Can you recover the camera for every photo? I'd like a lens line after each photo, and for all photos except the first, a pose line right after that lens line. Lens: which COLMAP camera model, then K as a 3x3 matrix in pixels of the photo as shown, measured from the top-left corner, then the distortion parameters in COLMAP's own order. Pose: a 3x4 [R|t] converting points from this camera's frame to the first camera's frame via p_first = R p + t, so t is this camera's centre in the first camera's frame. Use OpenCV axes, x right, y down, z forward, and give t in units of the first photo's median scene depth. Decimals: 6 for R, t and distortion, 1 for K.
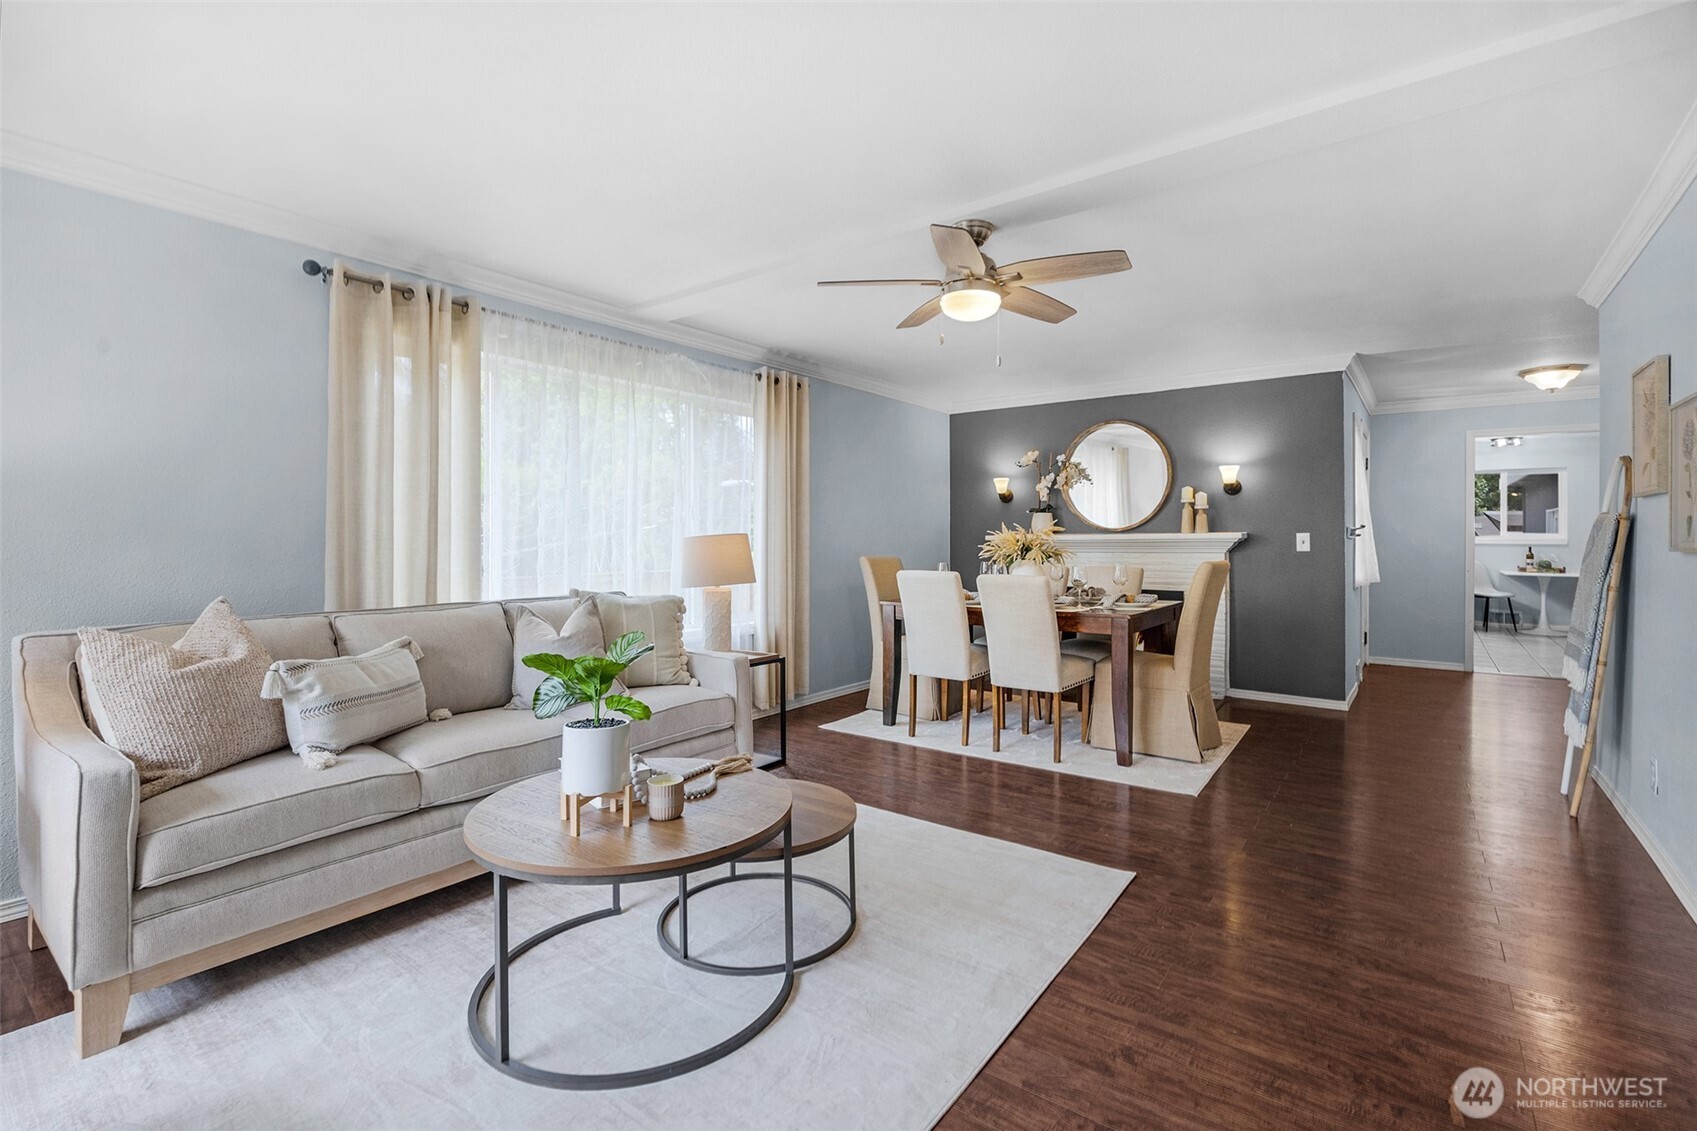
lens RADIAL K [[755.2, 0, 866.8], [0, 755.2, 536.4], [0, 0, 1]] dist [-0.015214, 0.001707]
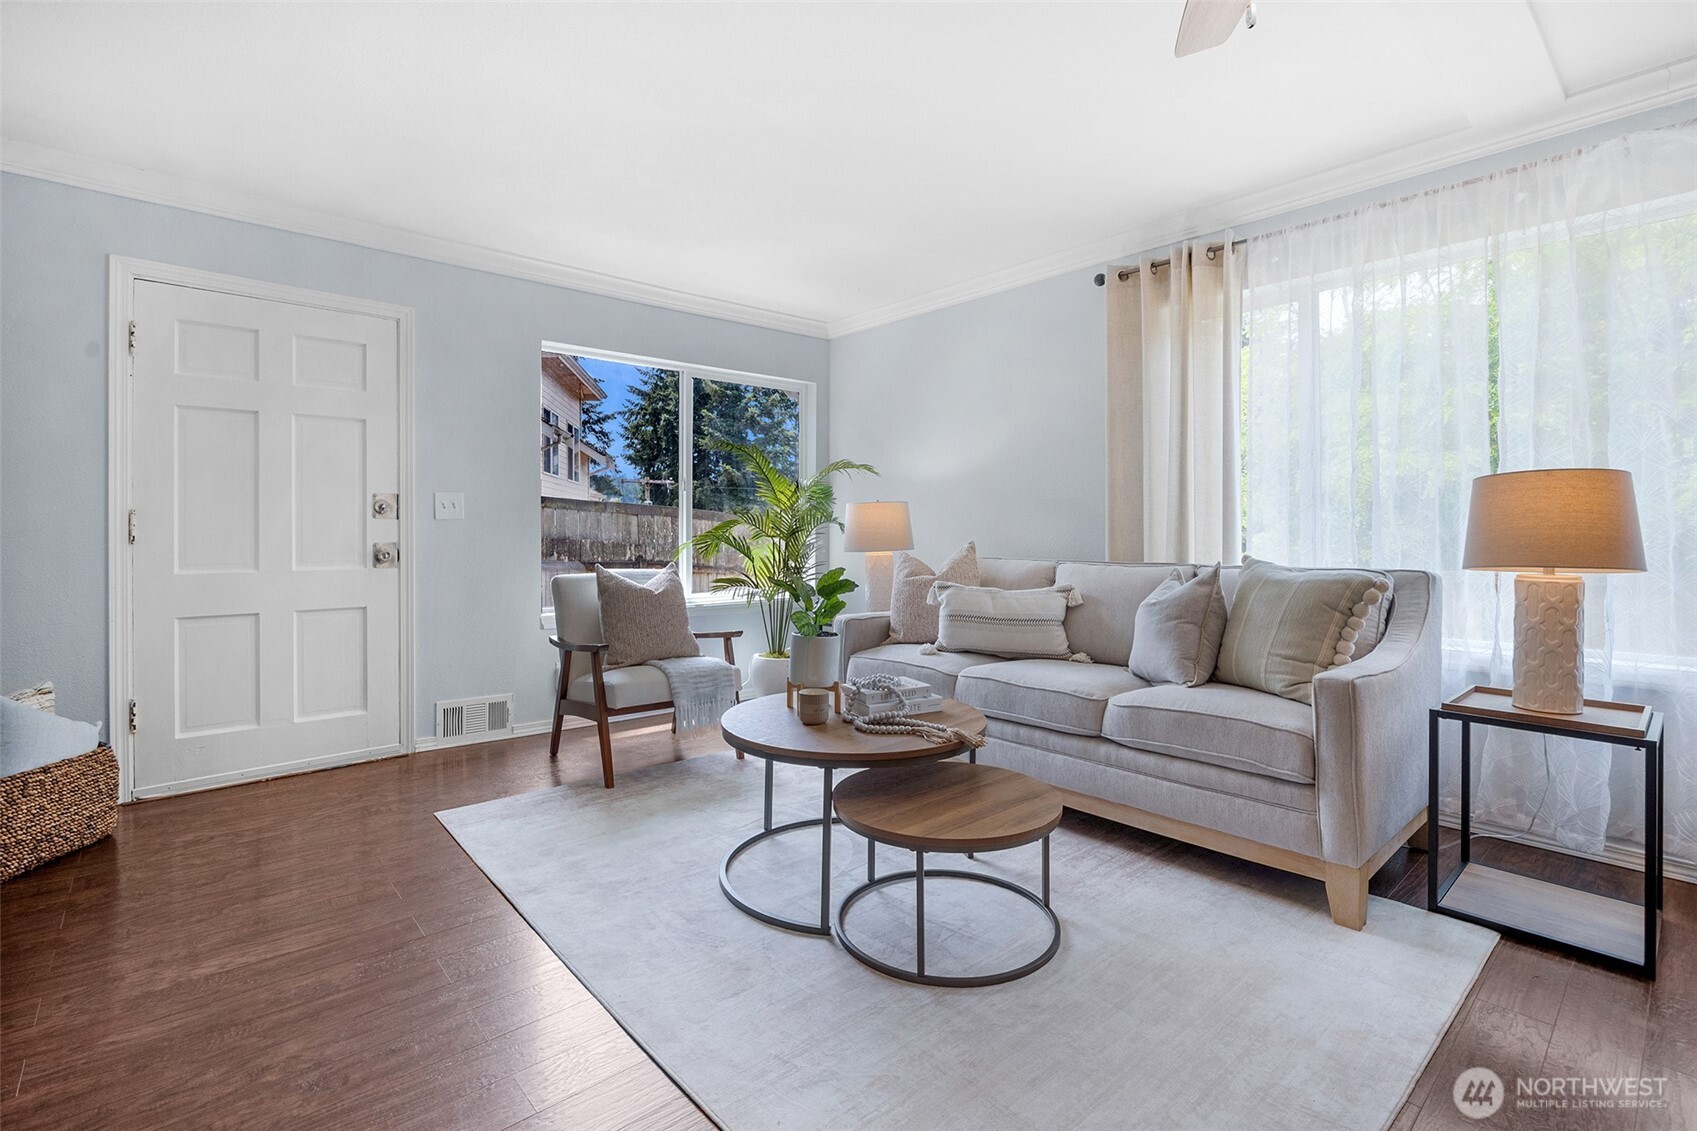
lens RADIAL K [[797.4, 0, 831.1], [0, 797.4, 525.7], [0, 0, 1]] dist [-0.013399, -0.000386]
pose [[-0.239055, 0.002038, -0.971004, 0.444578], [0.011524, 0.999933, -0.000738, 0.027729], [0.970938, -0.011367, -0.239063, 0.623013]]
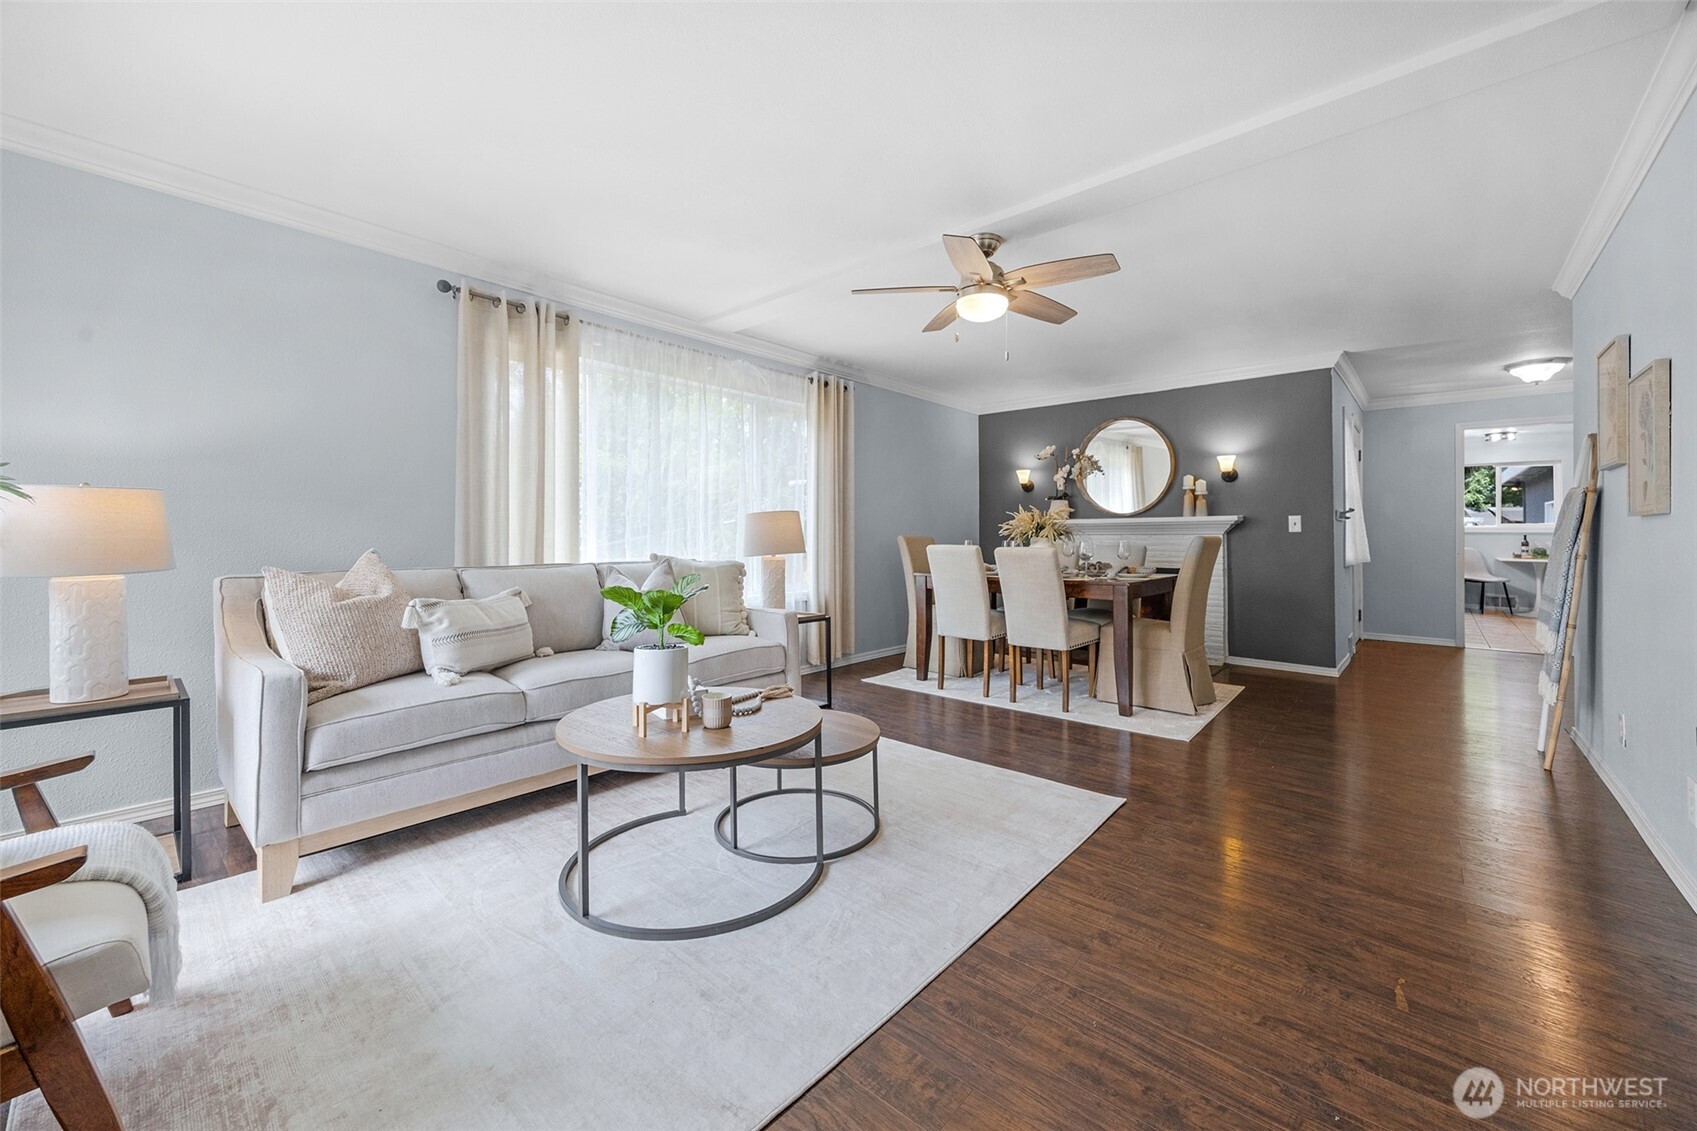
lens RADIAL K [[654.8, 0, 865.4], [0, 654.8, 530.3], [0, 0, 1]] dist [-0.002588, -0.000728]
pose [[0.997291, 0.003717, -0.073461, 0.021494], [-0.003764, 0.999993, -0.000493, 0.026165], [0.073458, 0.000768, 0.997298, -0.016943]]
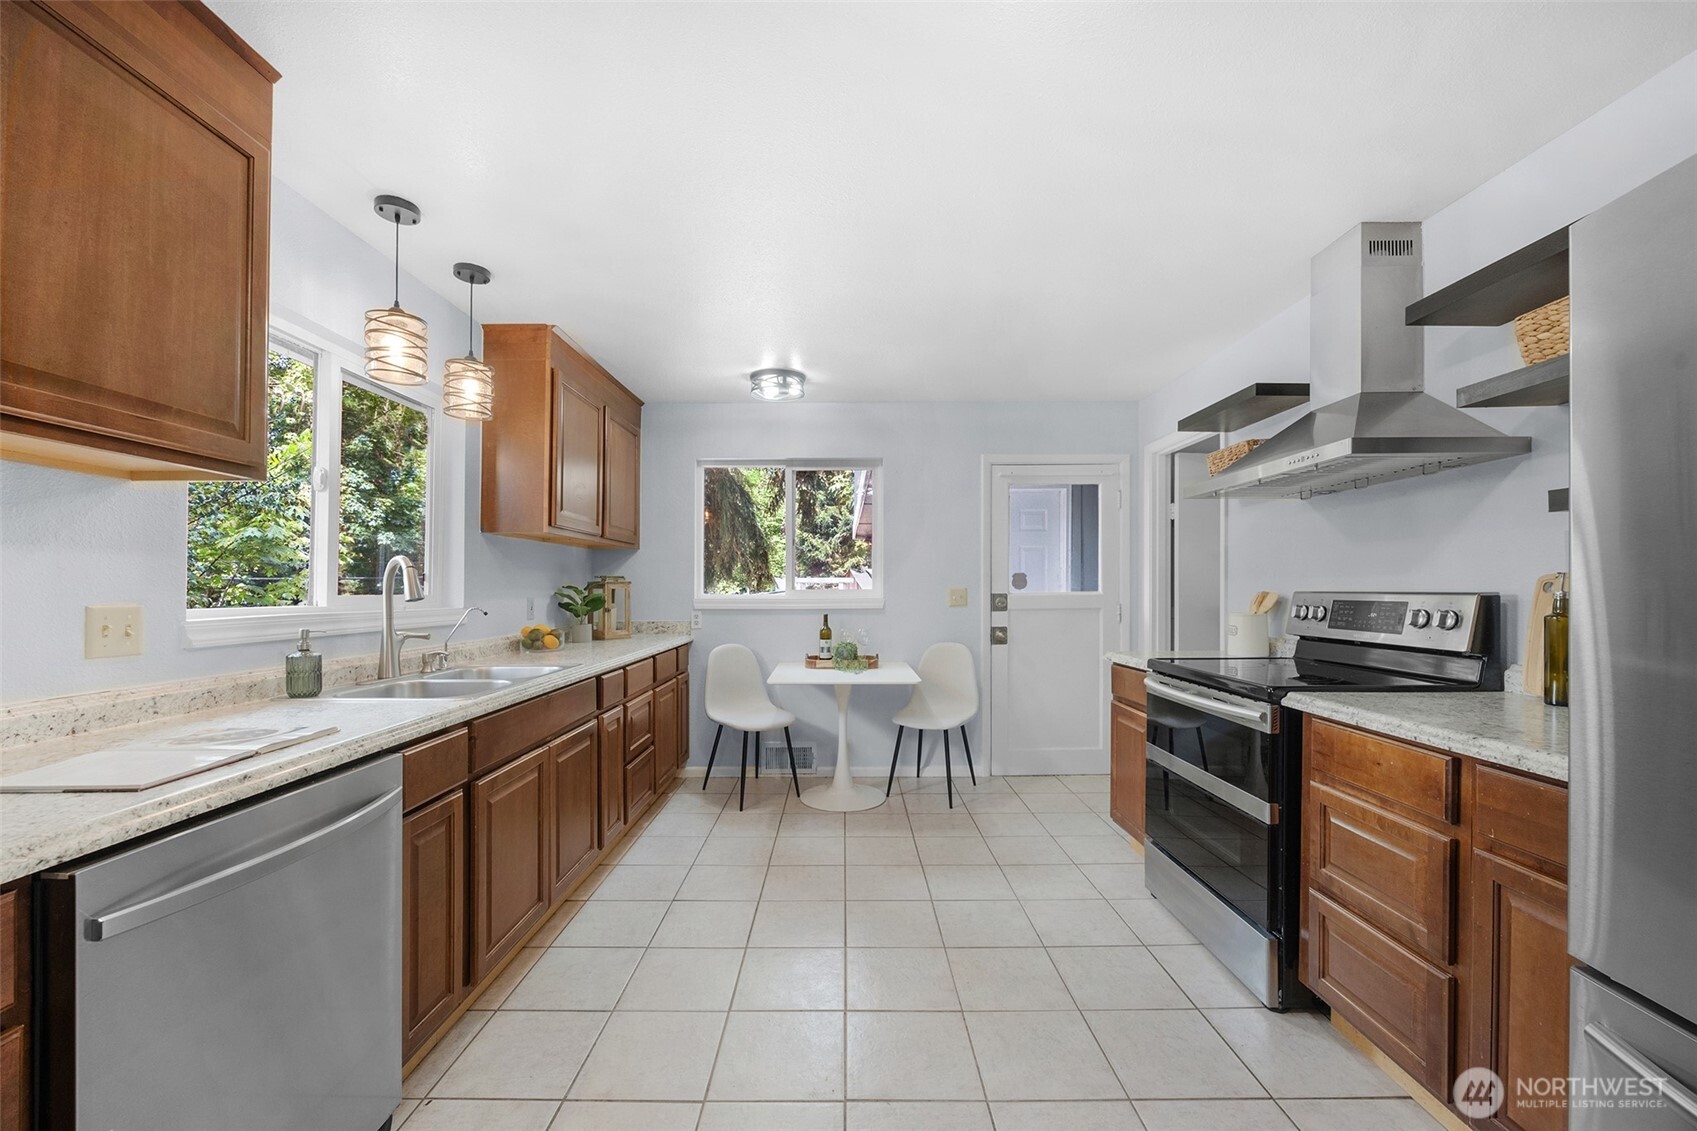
lens RADIAL K [[654.8, 0, 840.7], [0, 654.8, 599.8], [0, 0, 1]] dist [-0.002588, -0.000728]
pose [[0.798216, -0.007964, 0.602318, 1.528333], [-0.002568, 0.999859, 0.016622, -0.008905], [-0.602365, -0.014815, 0.798083, 1.557491]]
